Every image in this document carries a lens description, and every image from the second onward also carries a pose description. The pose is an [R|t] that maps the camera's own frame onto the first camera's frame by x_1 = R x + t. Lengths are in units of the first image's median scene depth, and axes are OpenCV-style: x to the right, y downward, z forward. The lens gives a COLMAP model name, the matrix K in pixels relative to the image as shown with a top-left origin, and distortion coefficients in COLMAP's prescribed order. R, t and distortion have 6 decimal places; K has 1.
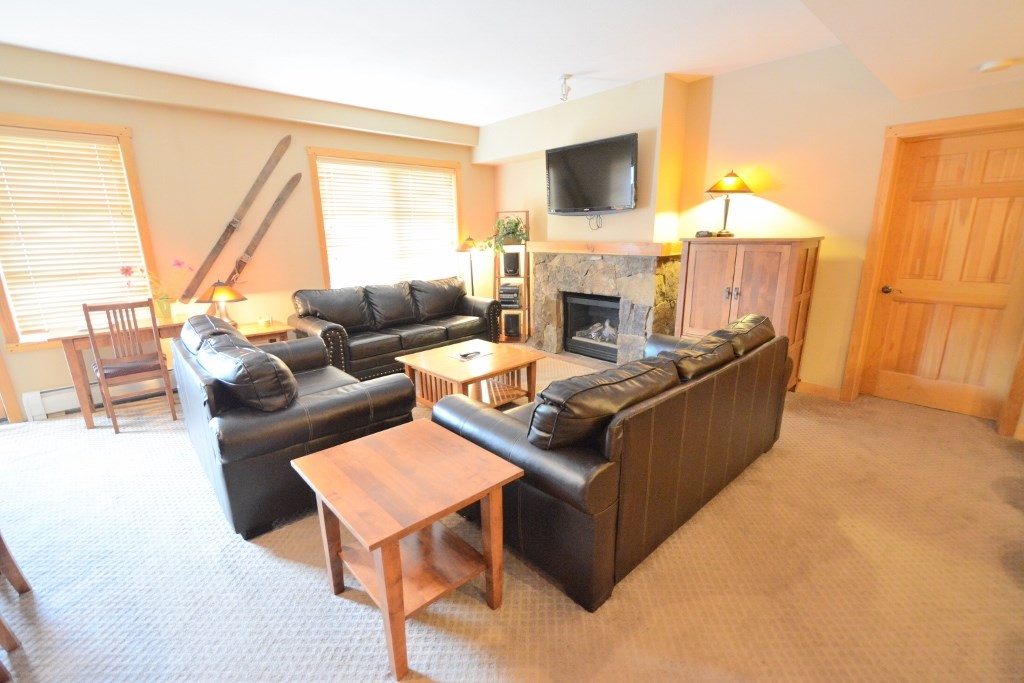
lens RADIAL K [[452.4, 0, 509.1], [0, 452.4, 350.7], [0, 0, 1]] dist [-0.002543, -0.000223]
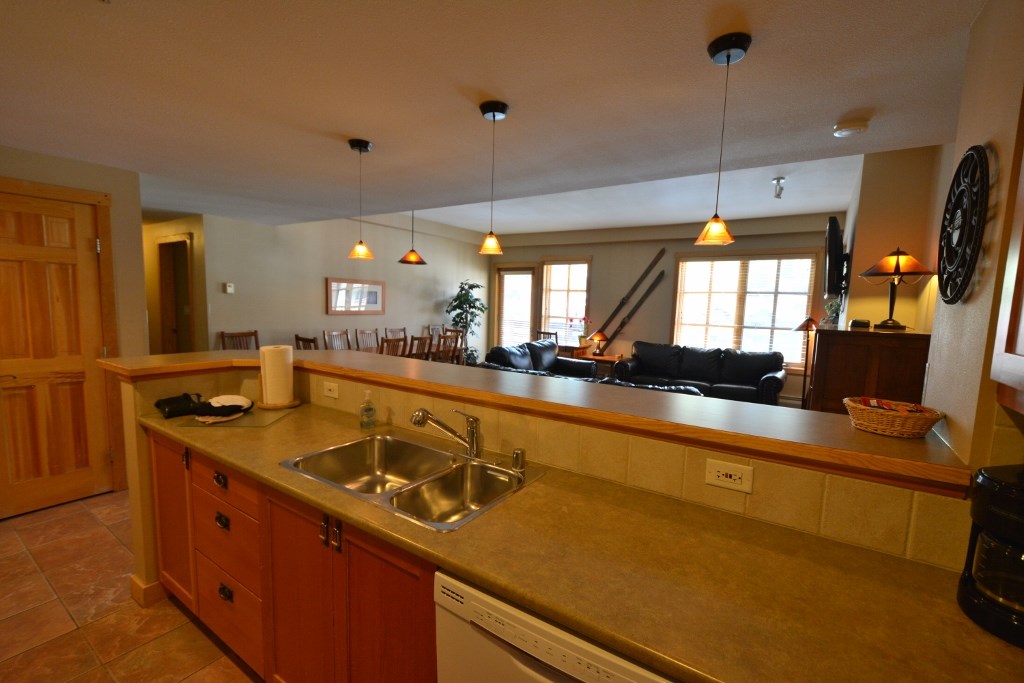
lens RADIAL K [[452.4, 0, 509.1], [0, 452.4, 350.7], [0, 0, 1]] dist [-0.002543, -0.000223]
pose [[0.228388, 0.127649, -0.965166, 1.011431], [-0.281085, 0.957795, 0.060161, -0.071841], [0.932110, 0.257554, 0.254629, 0.180507]]
